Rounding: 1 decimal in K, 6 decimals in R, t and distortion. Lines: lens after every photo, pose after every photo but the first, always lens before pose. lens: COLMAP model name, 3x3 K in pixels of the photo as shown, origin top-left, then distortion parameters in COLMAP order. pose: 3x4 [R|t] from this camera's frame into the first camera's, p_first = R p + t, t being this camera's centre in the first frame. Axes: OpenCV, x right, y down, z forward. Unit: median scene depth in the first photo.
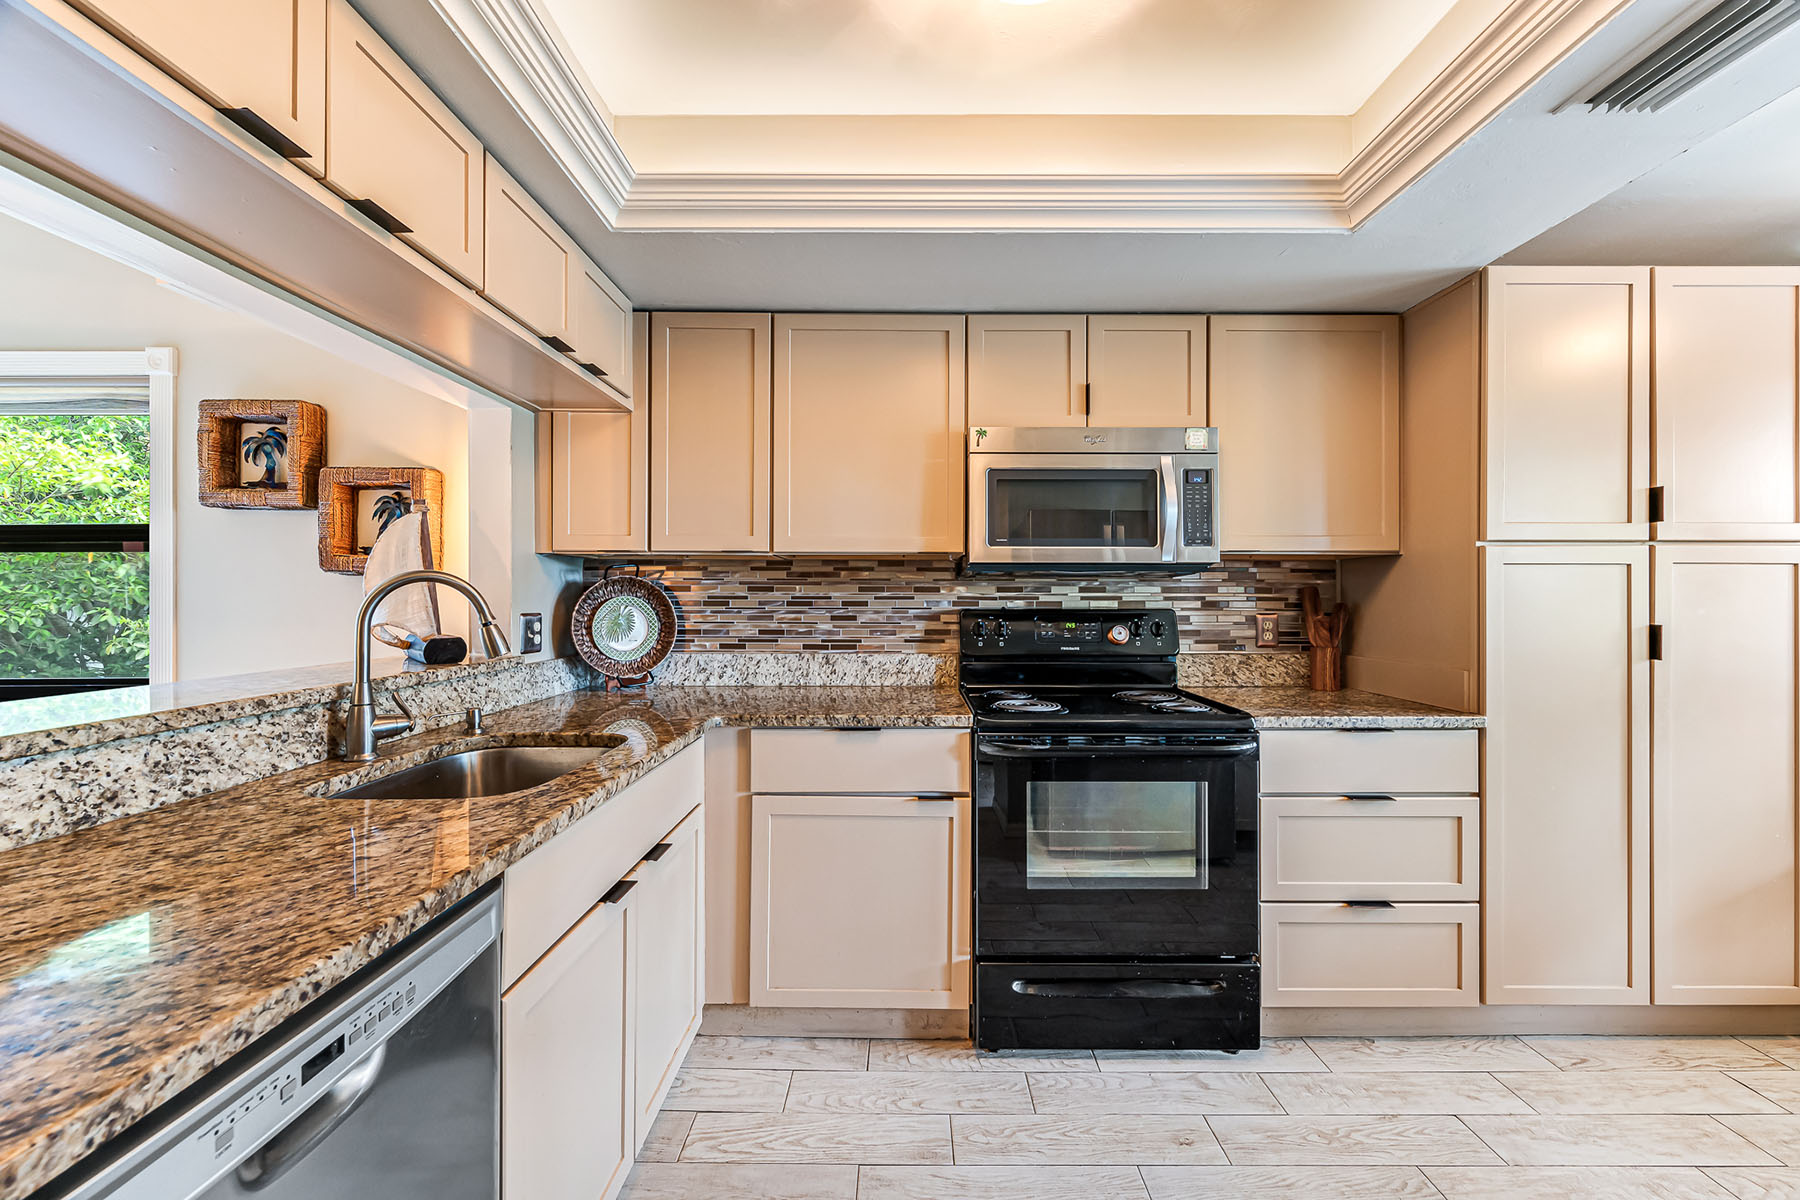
lens RADIAL K [[725.0, 0, 897.5], [0, 725.0, 585.4], [0, 0, 1]] dist [-0.003035, -0.000324]
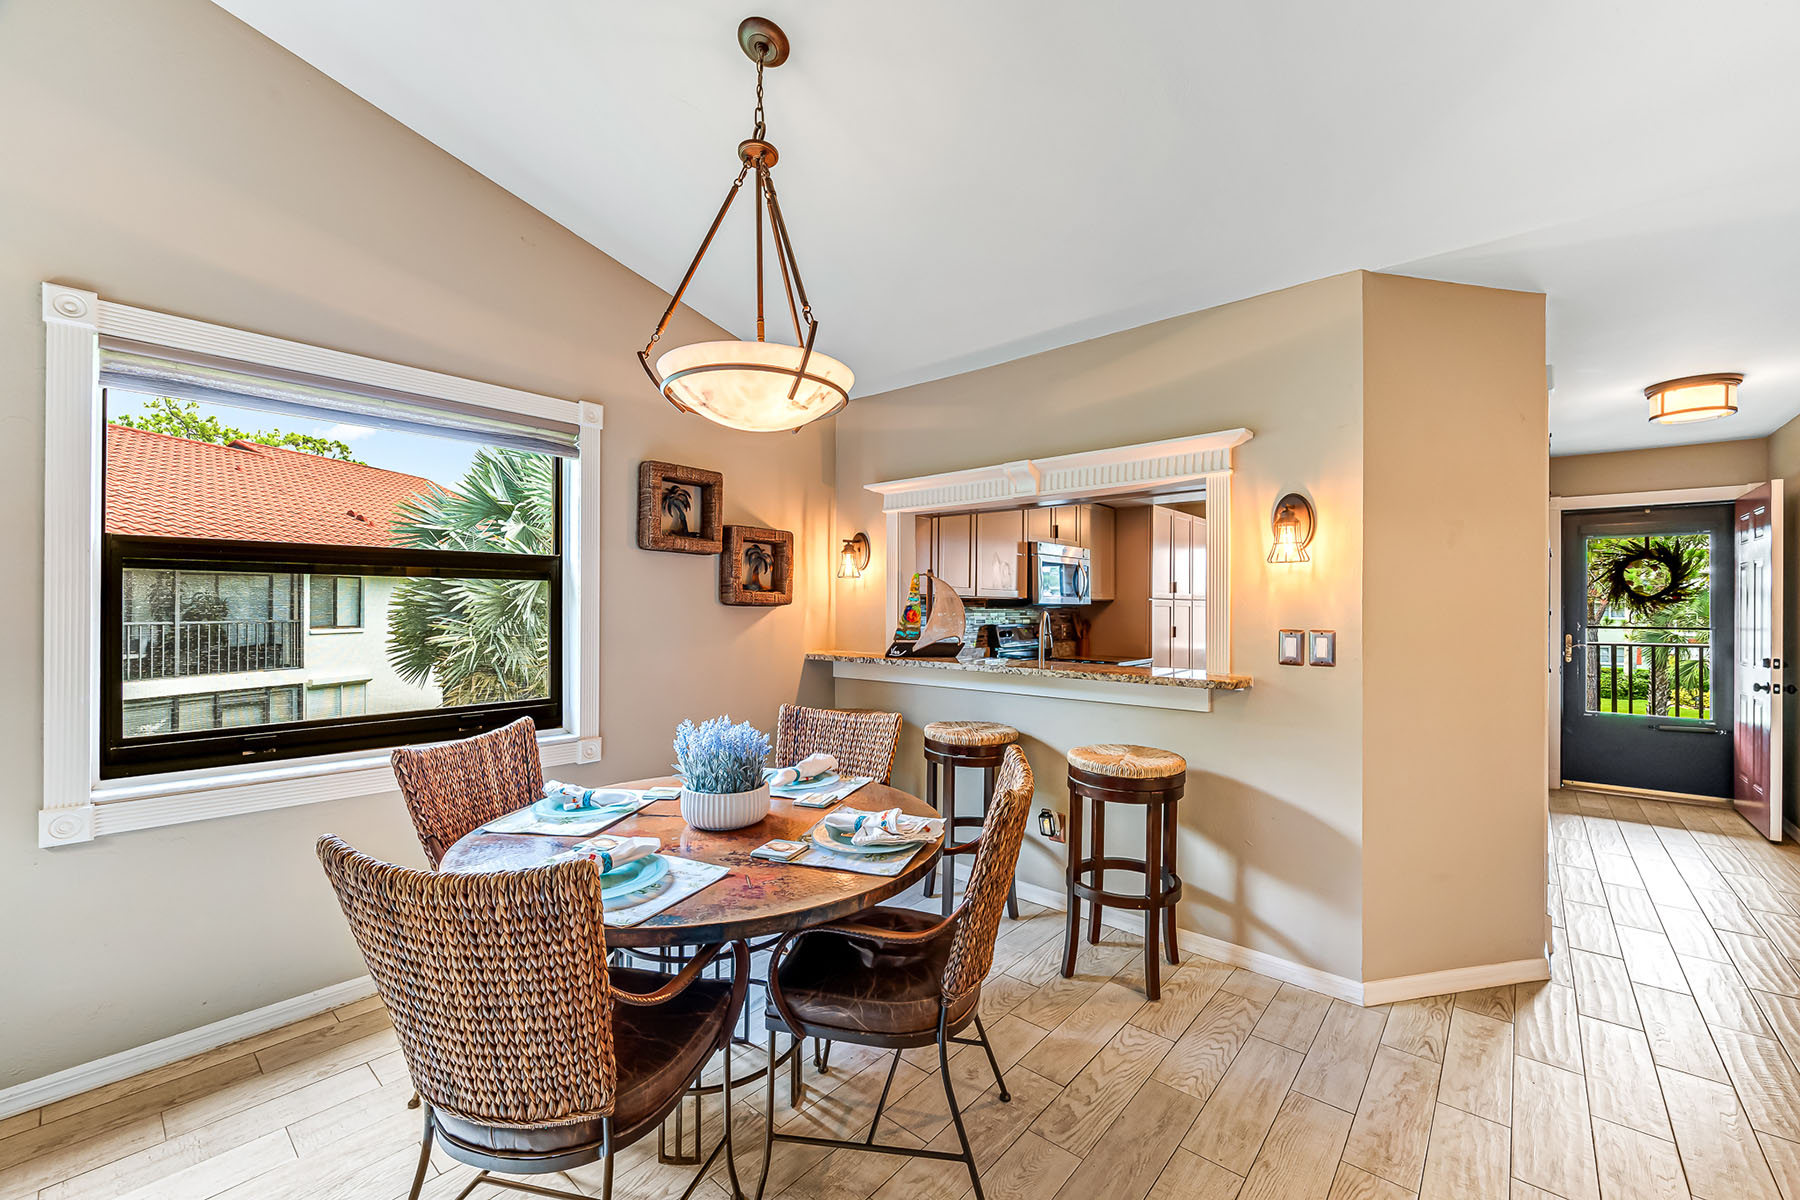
lens RADIAL K [[718.4, 0, 901.4], [0, 718.4, 608.1], [0, 0, 1]] dist [-0.010663, -0.000024]
pose [[0.650073, 0.002772, 0.759867, -1.657907], [-0.010811, 0.999926, 0.005601, -0.021714], [-0.759795, -0.011856, 0.650055, -0.112971]]
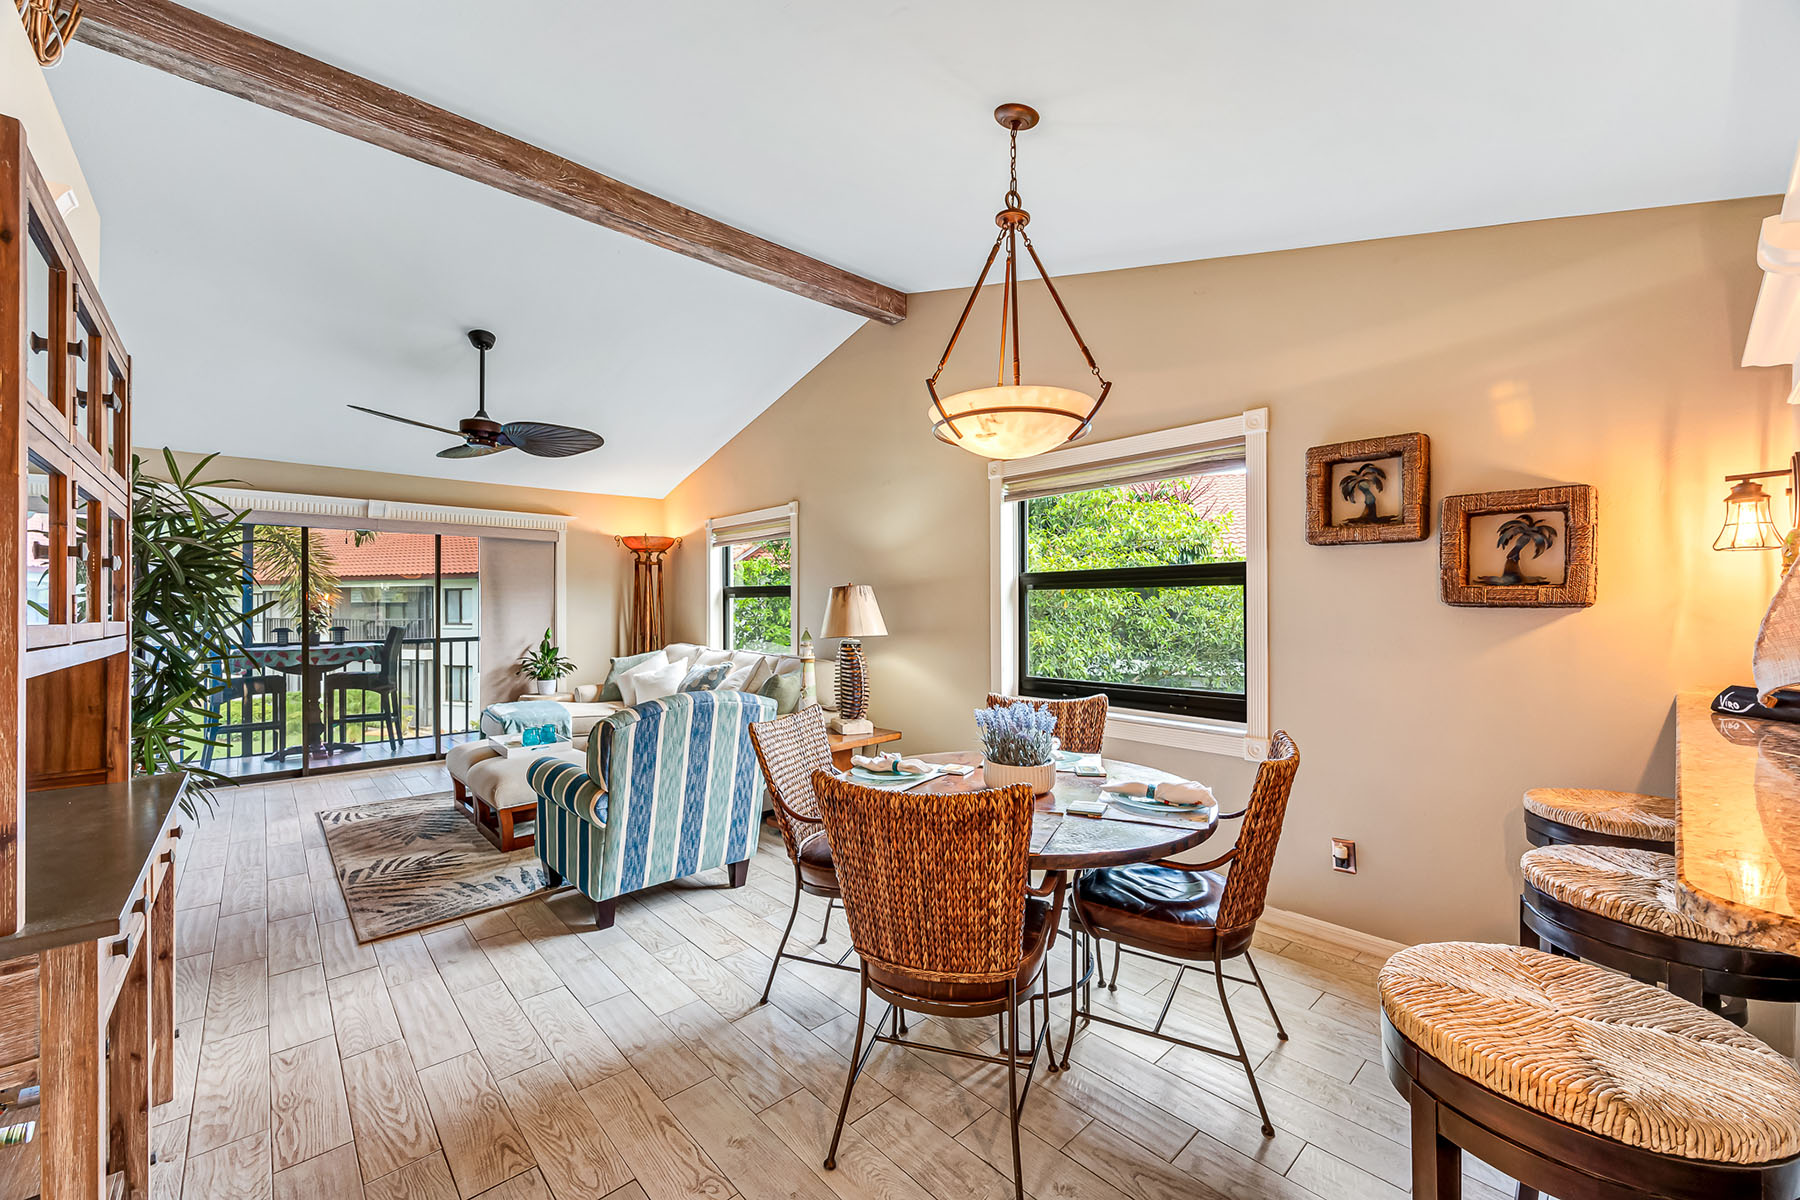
lens RADIAL K [[708.5, 0, 904.9], [0, 708.5, 602.4], [0, 0, 1]] dist [0.000410, 0.000102]
pose [[0.680295, -0.005450, -0.732918, -0.611139], [0.011335, 0.999931, 0.003086, -0.032670], [0.732851, -0.010407, 0.680310, -0.198862]]
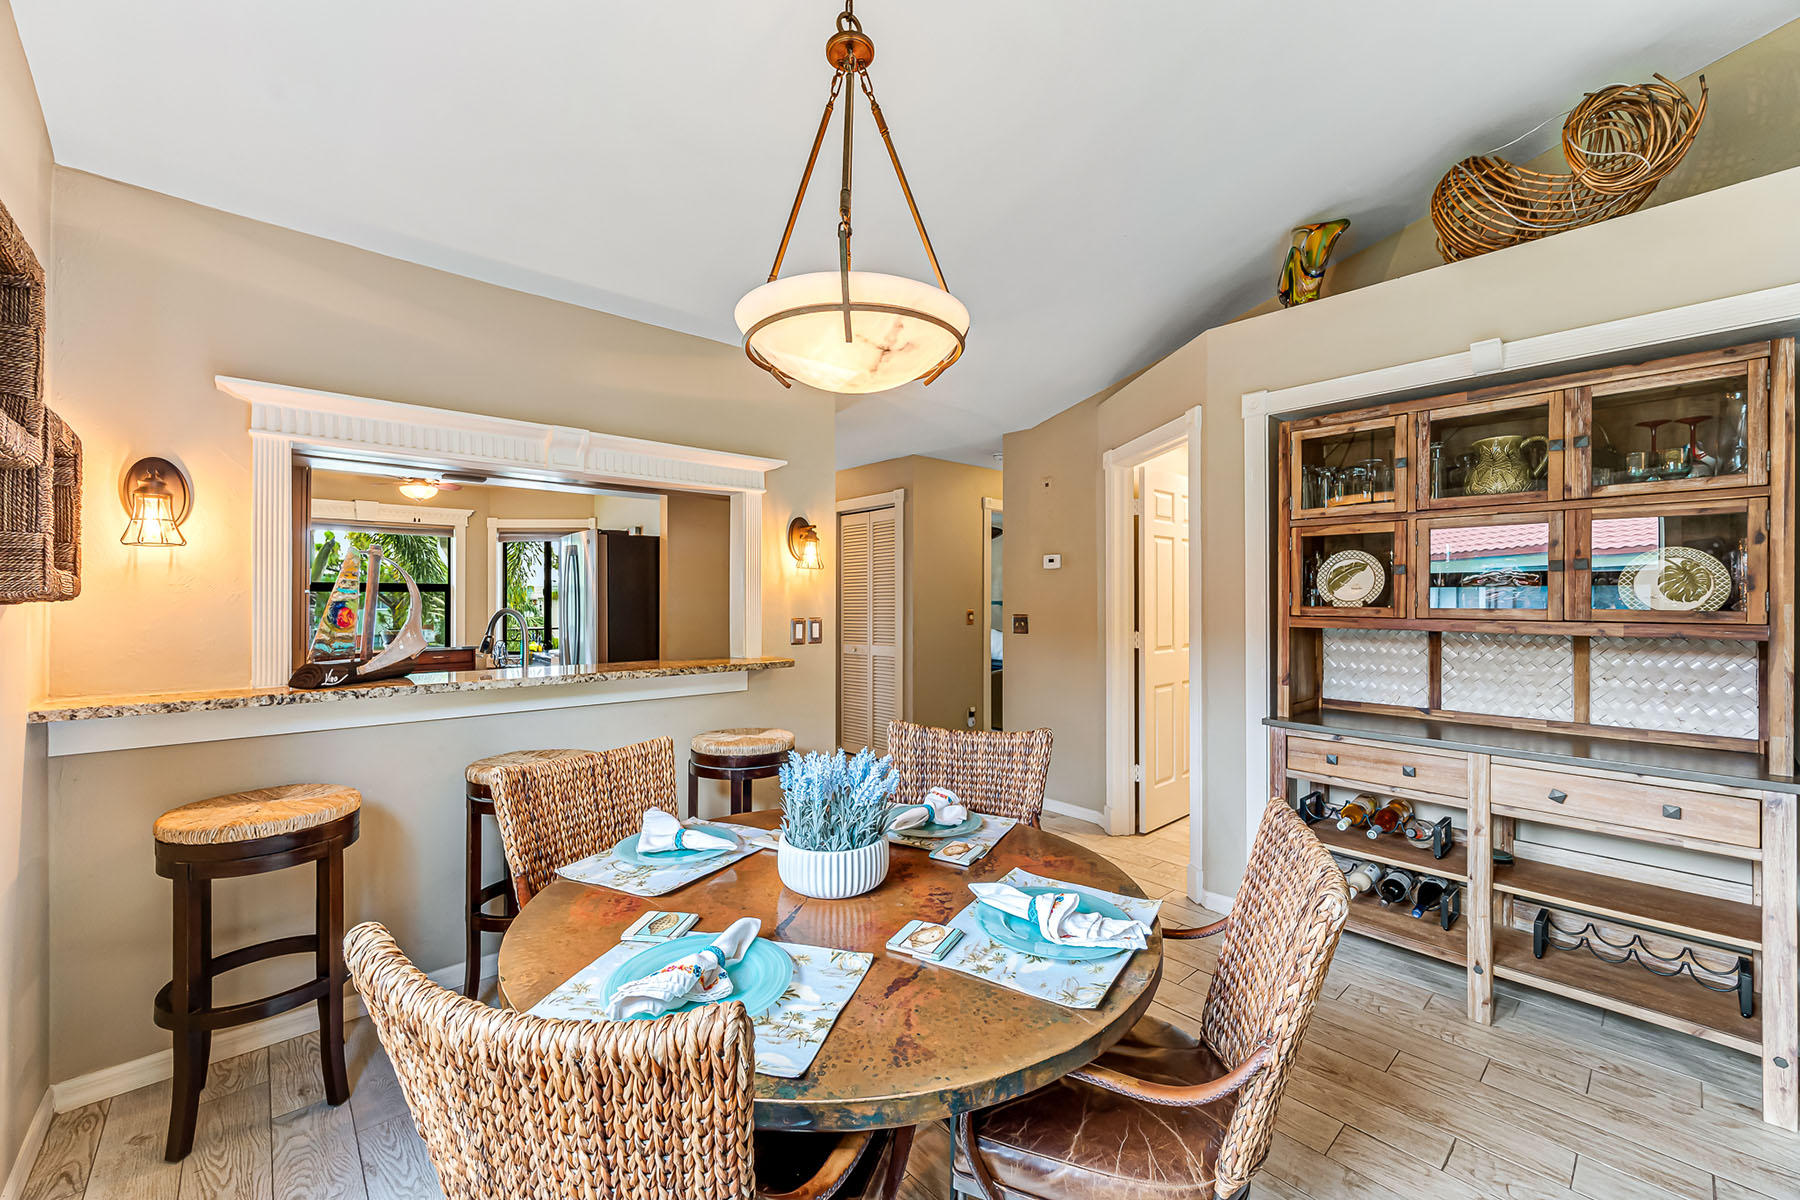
lens RADIAL K [[708.5, 0, 904.9], [0, 708.5, 602.4], [0, 0, 1]] dist [0.000410, 0.000102]
pose [[-0.676155, -0.005943, 0.736735, -1.673308], [-0.009523, 0.999954, -0.000673, -0.024009], [-0.736698, -0.007471, -0.676181, 0.895525]]
